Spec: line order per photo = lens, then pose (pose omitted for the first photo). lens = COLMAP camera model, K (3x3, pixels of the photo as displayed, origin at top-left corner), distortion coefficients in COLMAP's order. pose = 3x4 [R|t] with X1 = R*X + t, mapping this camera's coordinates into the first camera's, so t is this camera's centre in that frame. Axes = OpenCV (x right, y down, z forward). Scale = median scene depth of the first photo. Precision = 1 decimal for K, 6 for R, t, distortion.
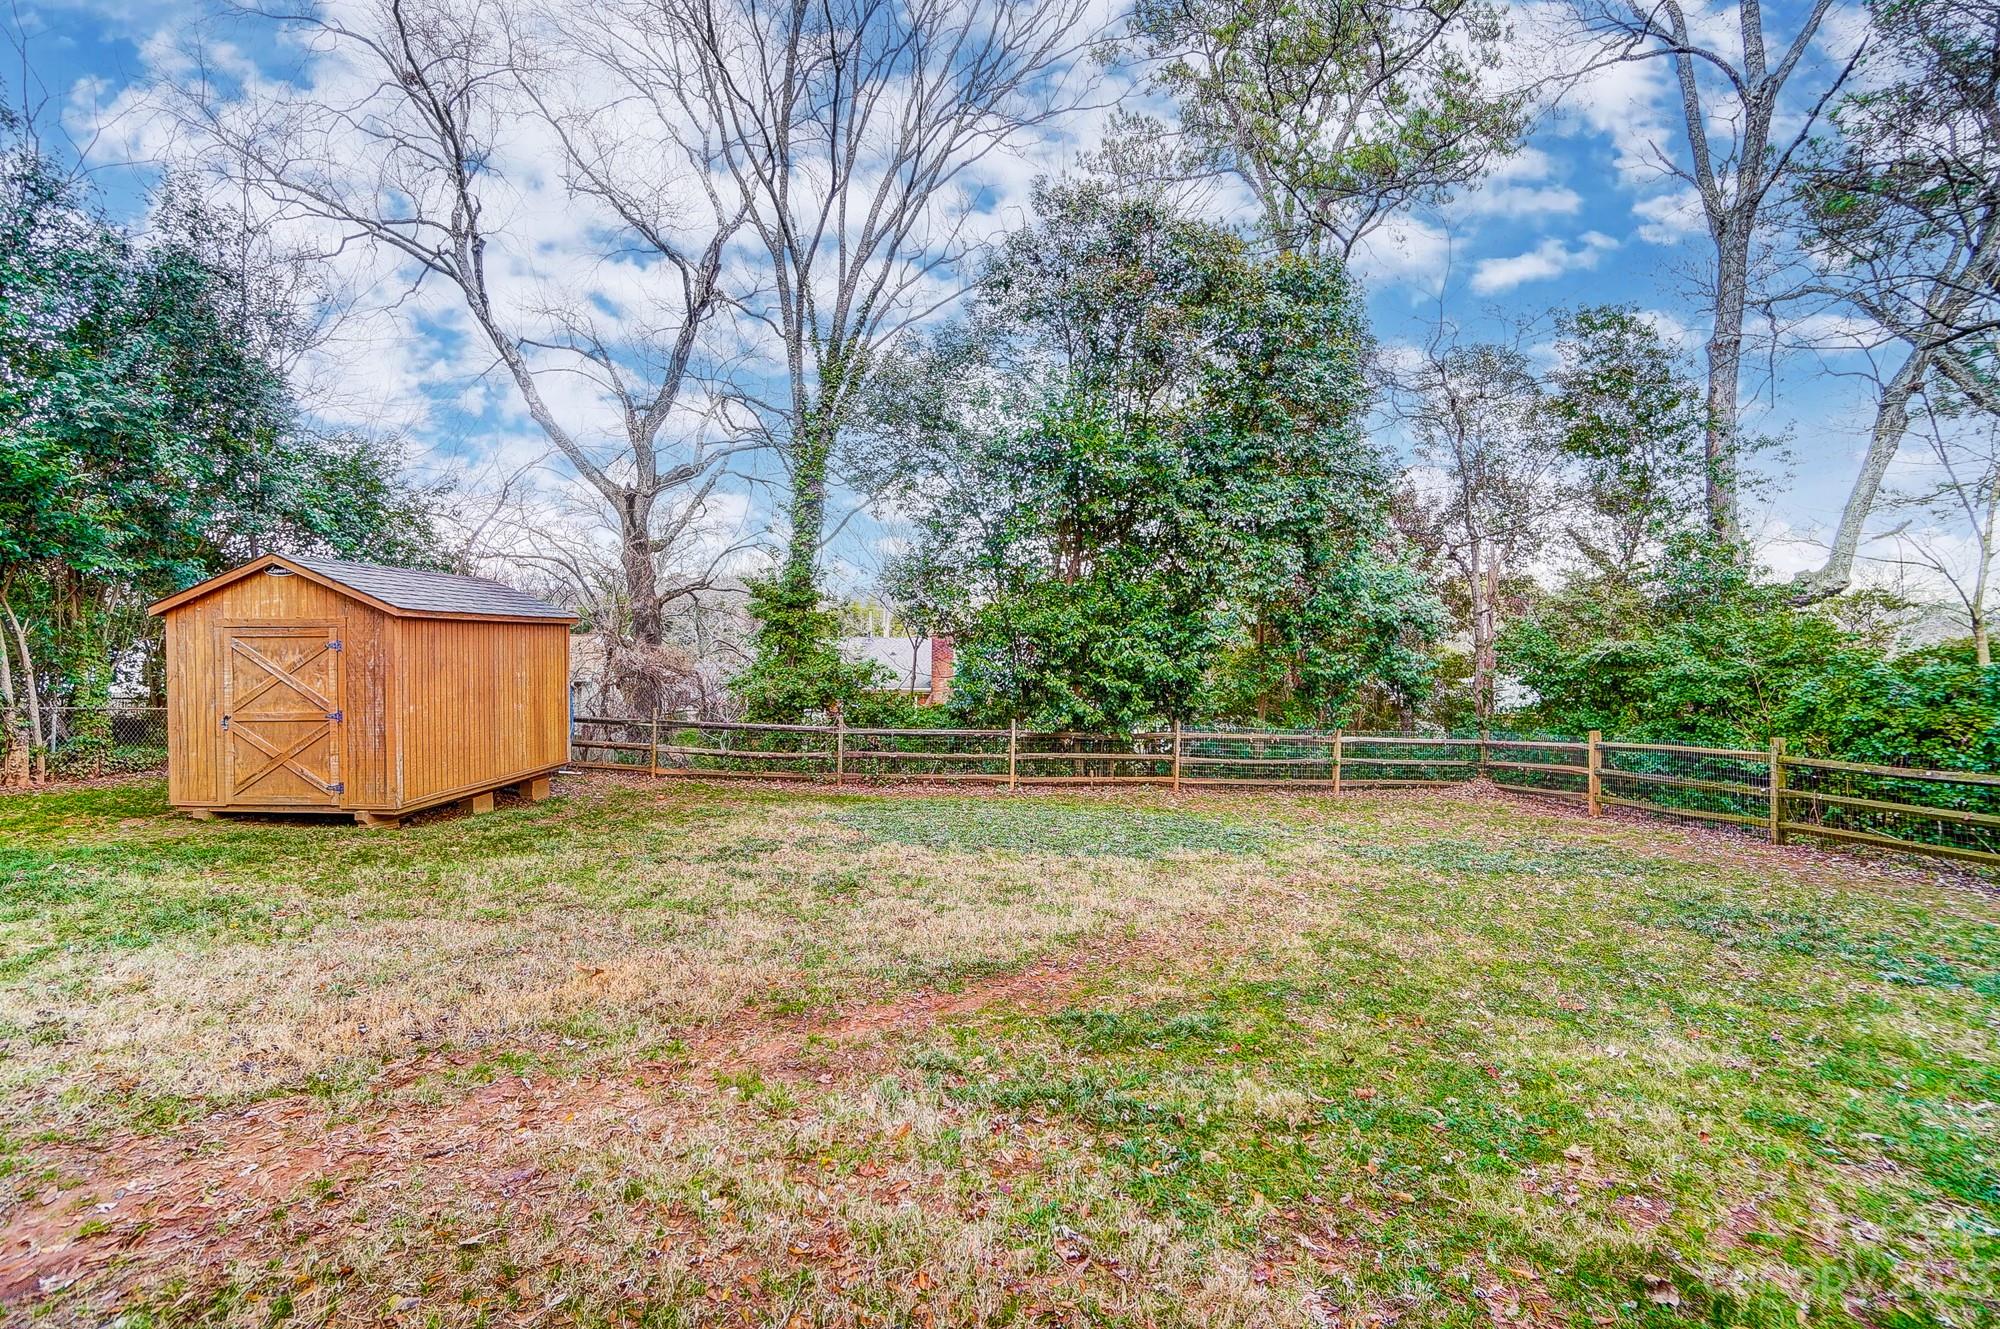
lens RADIAL K [[884.6, 0, 991.4], [0, 884.6, 656.2], [0, 0, 1]] dist [-0.068851, 0.026207]
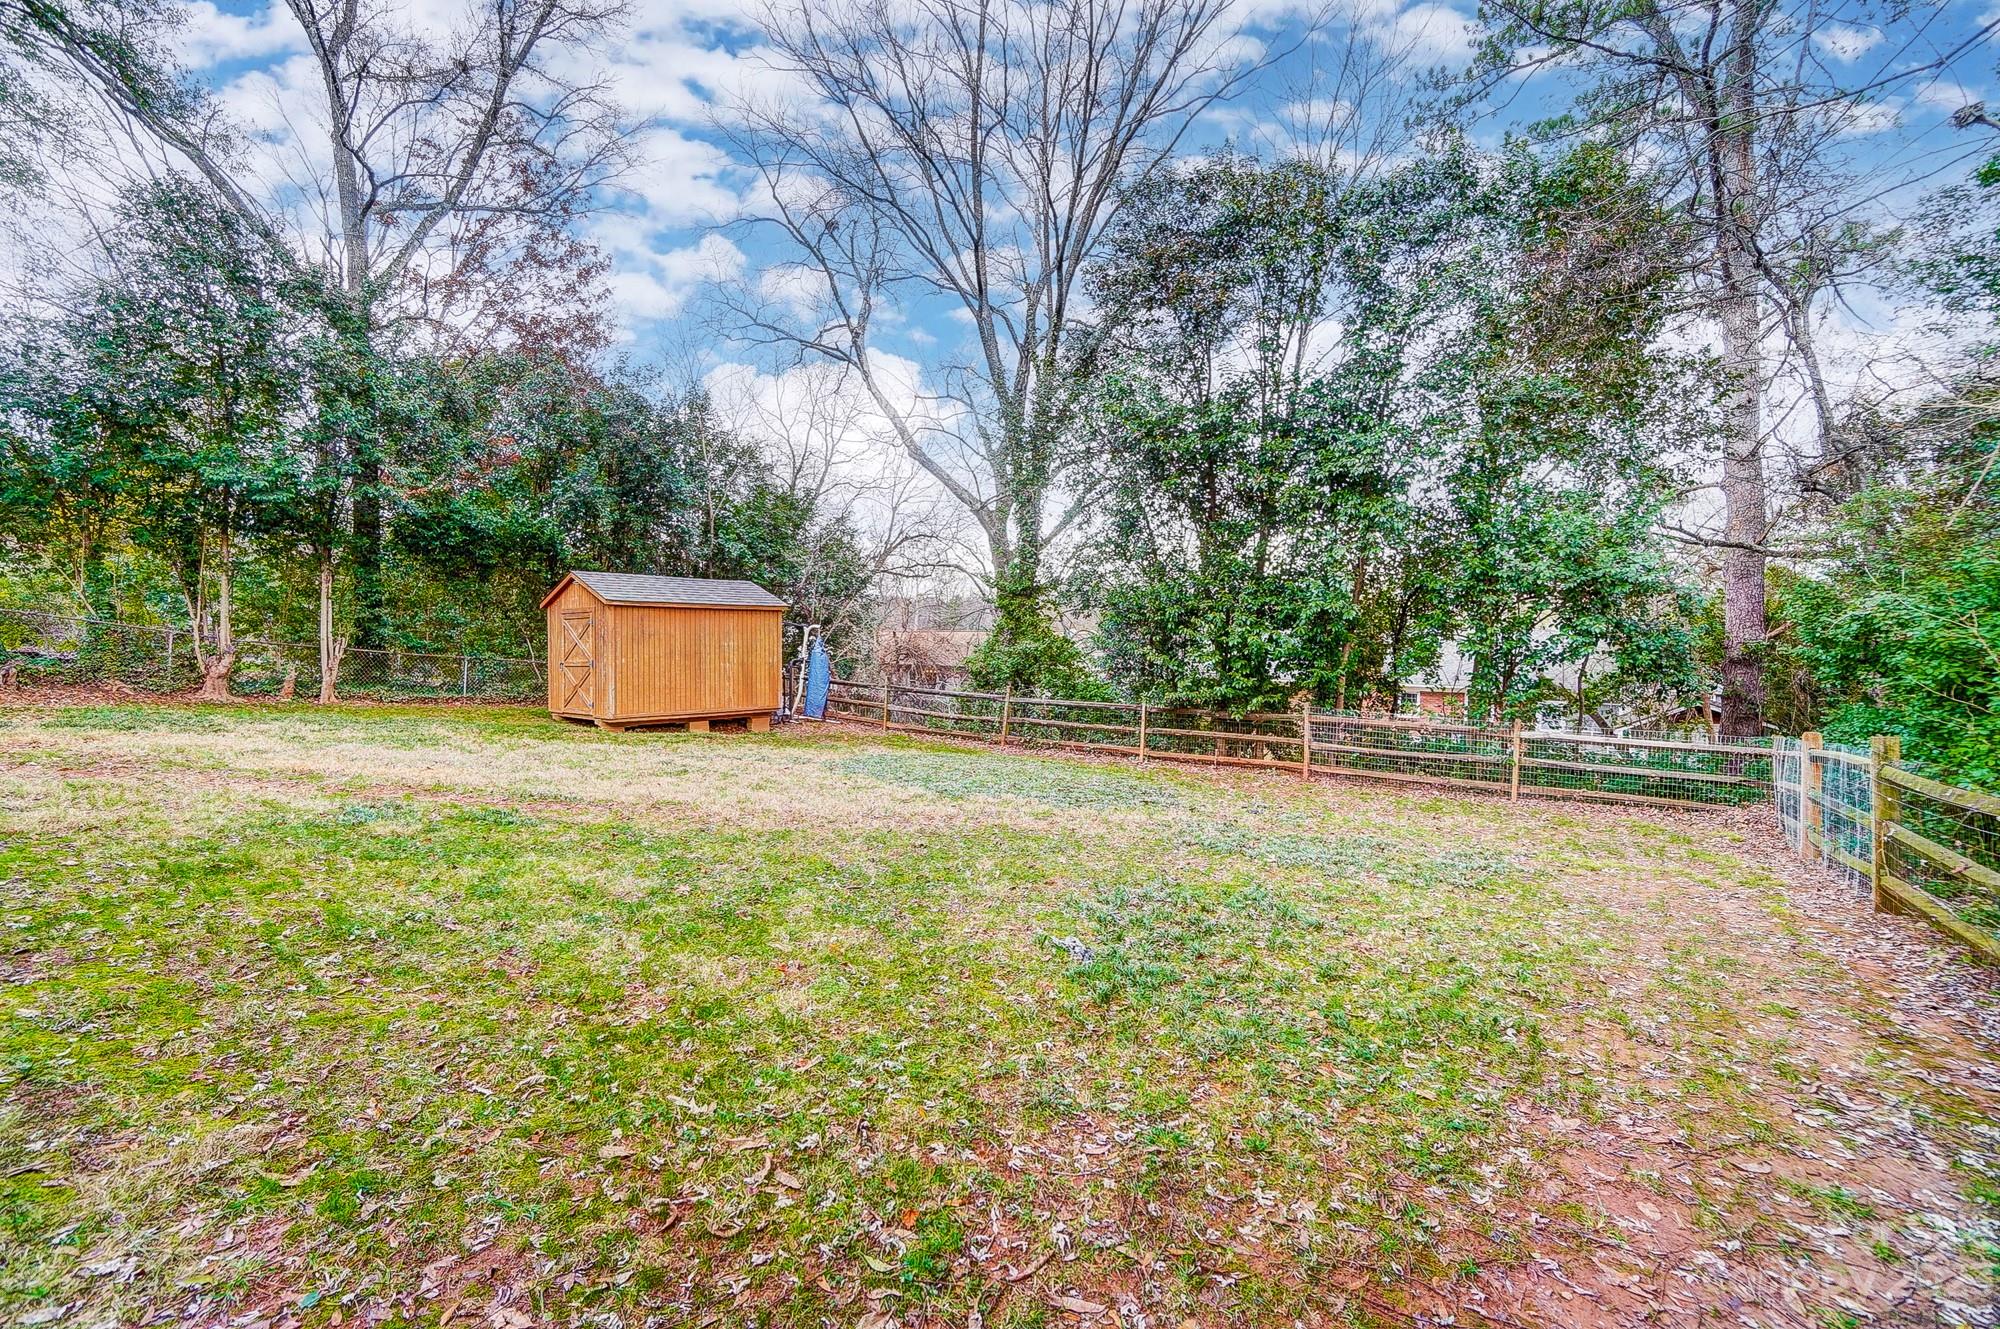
lens RADIAL K [[884.6, 0, 991.4], [0, 884.6, 656.2], [0, 0, 1]] dist [-0.068851, 0.026207]
pose [[0.761588, 0.003723, -0.648050, 0.586664], [-0.004750, 0.999989, 0.000164, 0.029882], [0.648044, 0.002953, 0.761598, 0.107317]]
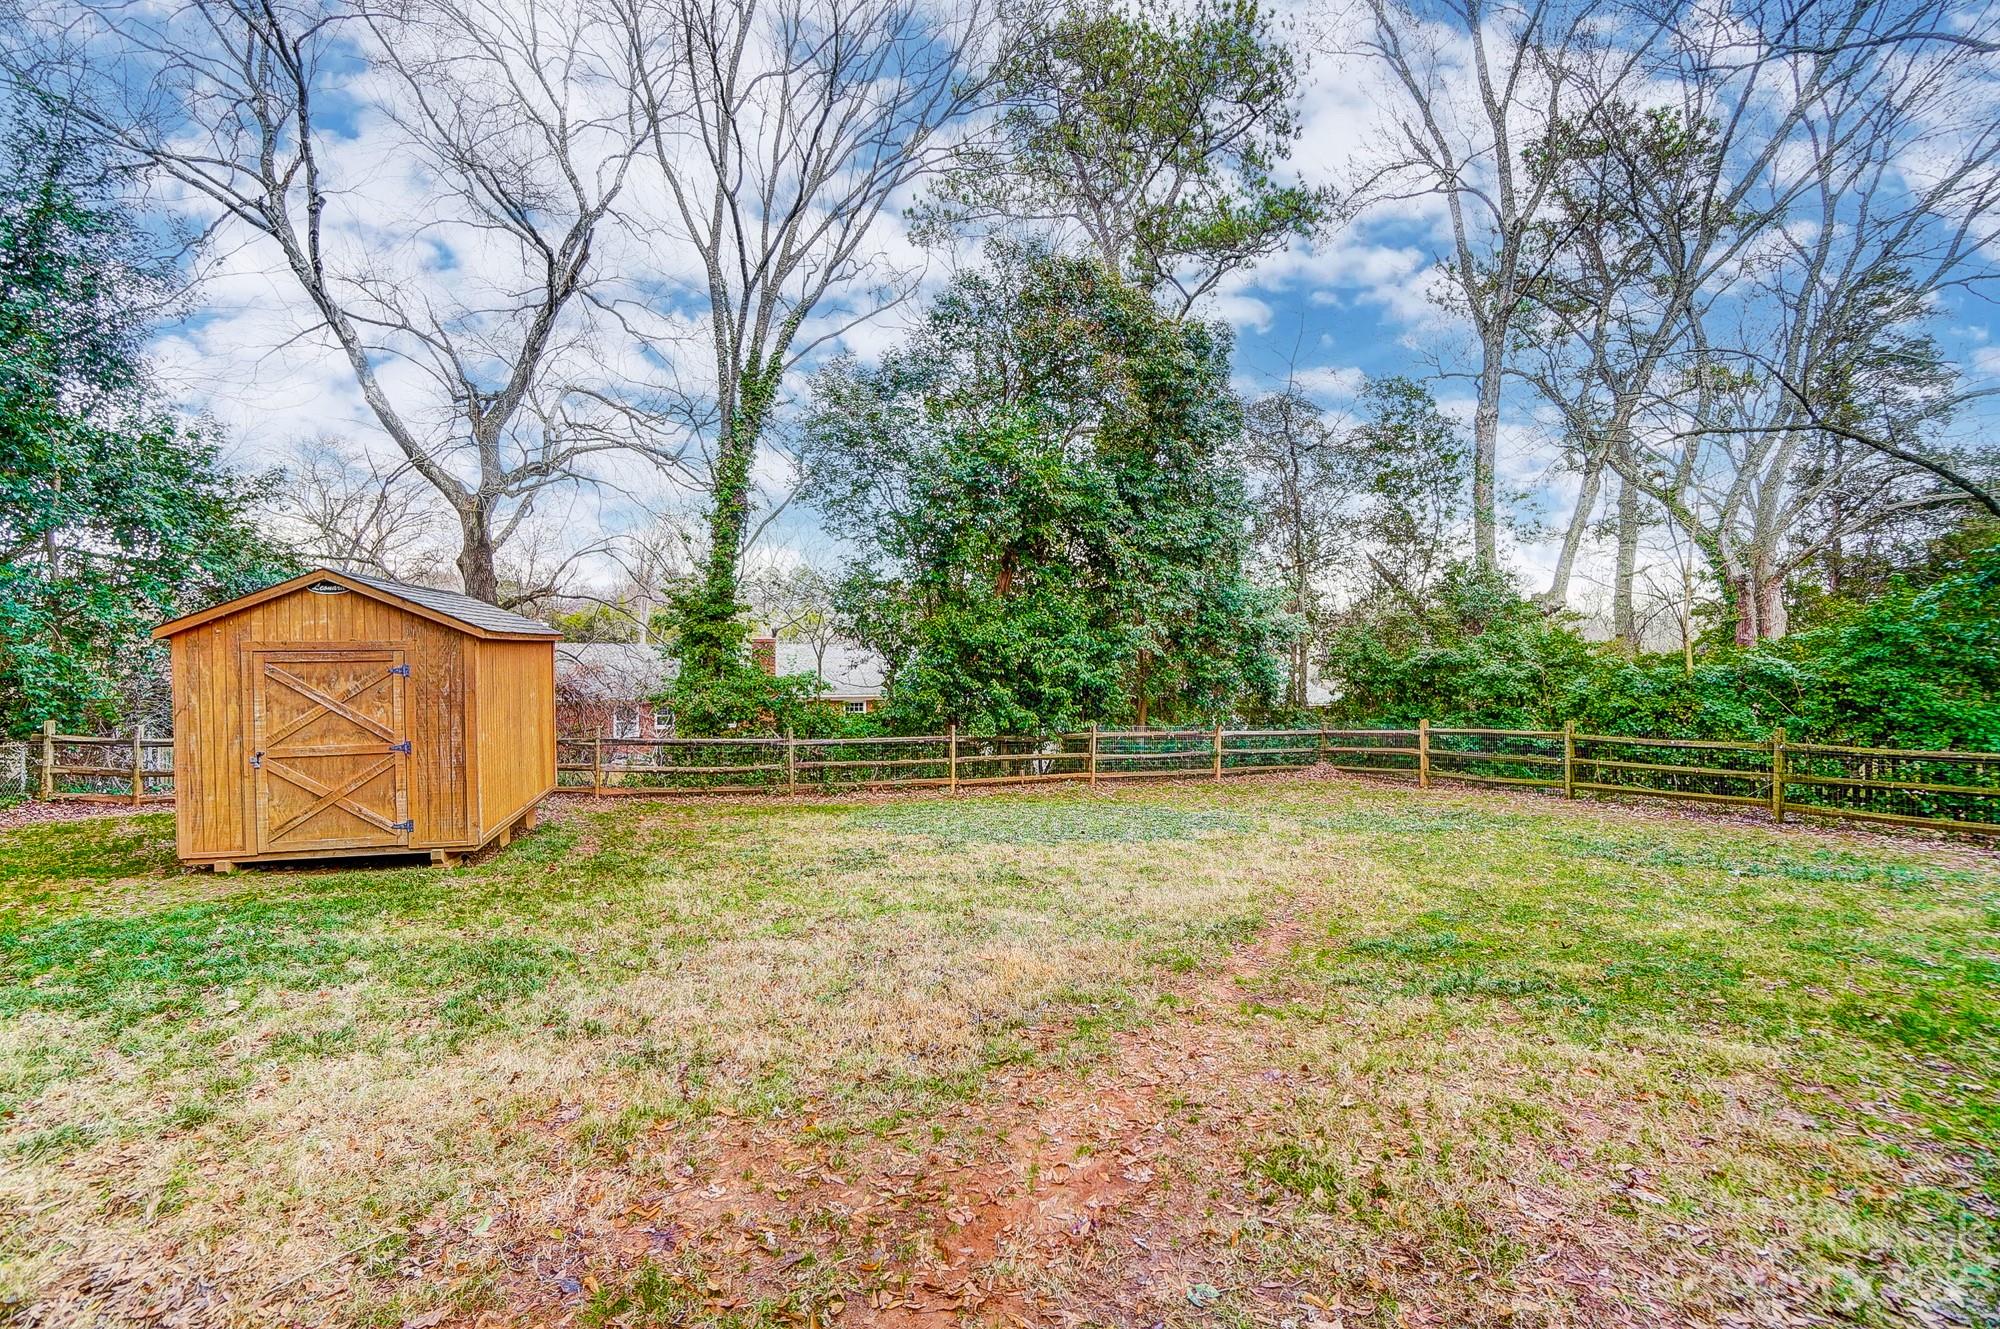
lens RADIAL K [[884.6, 0, 991.4], [0, 884.6, 656.2], [0, 0, 1]] dist [-0.068851, 0.026207]
pose [[0.956807, -0.010486, 0.290536, -0.253403], [0.010984, 0.999940, -0.000084, -0.012304], [-0.290518, 0.003271, 0.956864, -0.036570]]
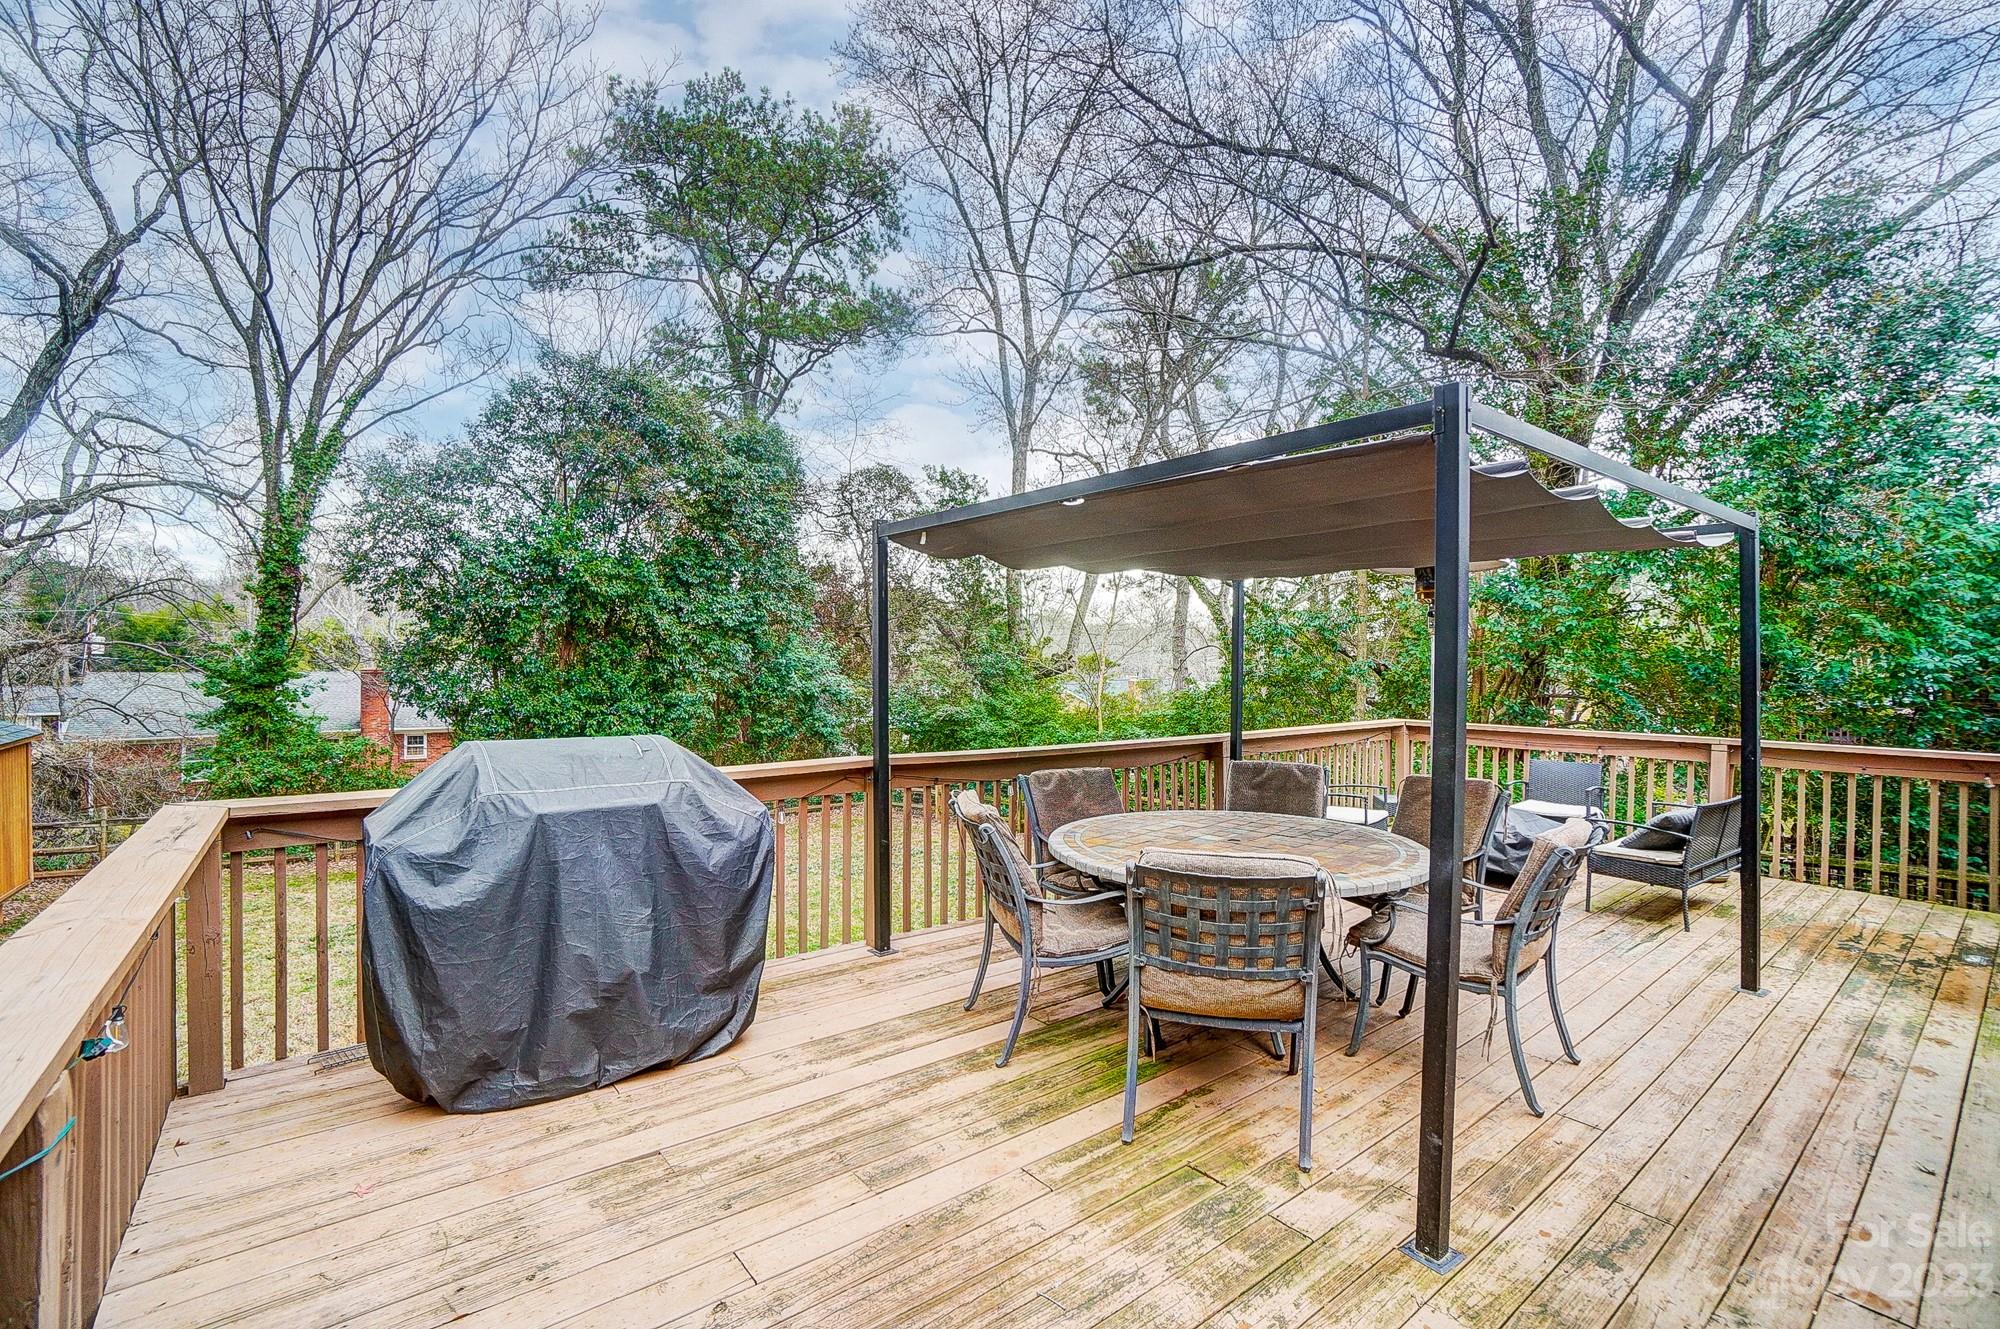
lens RADIAL K [[884.6, 0, 991.4], [0, 884.6, 656.2], [0, 0, 1]] dist [-0.068851, 0.026207]
pose [[0.815692, -0.005226, 0.578463, -0.128134], [0.004613, 0.999986, 0.002529, -0.105623], [-0.578468, 0.000605, 0.815705, -0.323610]]
